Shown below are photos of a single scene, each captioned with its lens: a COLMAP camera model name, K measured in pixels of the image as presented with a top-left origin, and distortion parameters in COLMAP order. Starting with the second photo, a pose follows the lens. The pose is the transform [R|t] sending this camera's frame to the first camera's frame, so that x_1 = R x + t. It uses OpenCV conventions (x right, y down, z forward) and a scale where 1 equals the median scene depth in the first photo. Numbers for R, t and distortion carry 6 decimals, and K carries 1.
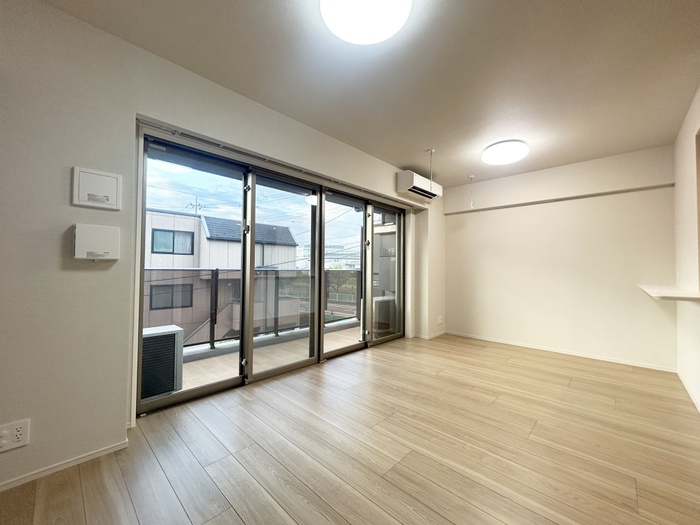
lens RADIAL K [[283.1, 0, 347.3], [0, 283.1, 262.0], [0, 0, 1]] dist [0.002328, 0.000271]
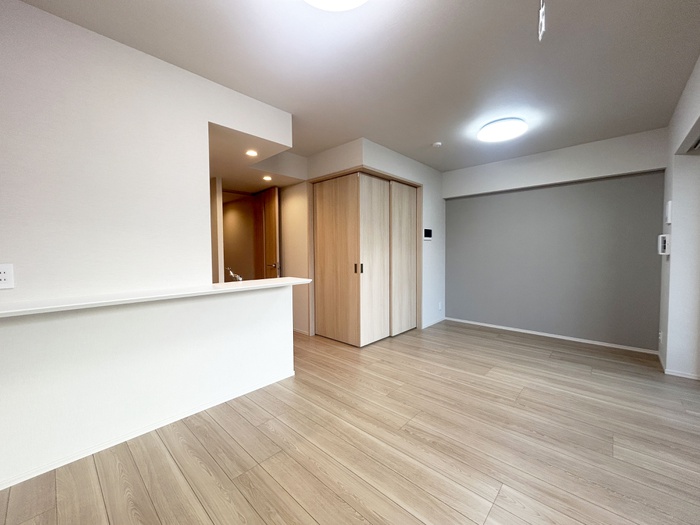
lens RADIAL K [[283.6, 0, 352.1], [0, 283.6, 261.4], [0, 0, 1]] dist [0.000387, 0.000114]
pose [[-0.999707, -0.001589, -0.024145, 0.694971], [-0.001851, 0.999940, 0.010837, 0.013192], [0.024127, 0.010878, -0.999650, 1.766293]]
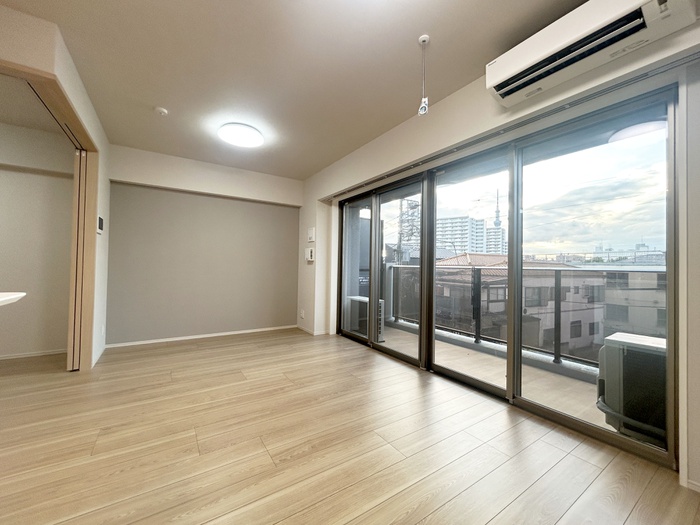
lens RADIAL K [[283.6, 0, 352.1], [0, 283.6, 261.4], [0, 0, 1]] dist [0.000387, 0.000114]
pose [[-0.216444, -0.027993, -0.975894, 1.114063], [0.003922, 0.999556, -0.029542, 0.056825], [0.976287, -0.010221, -0.216238, 1.307129]]
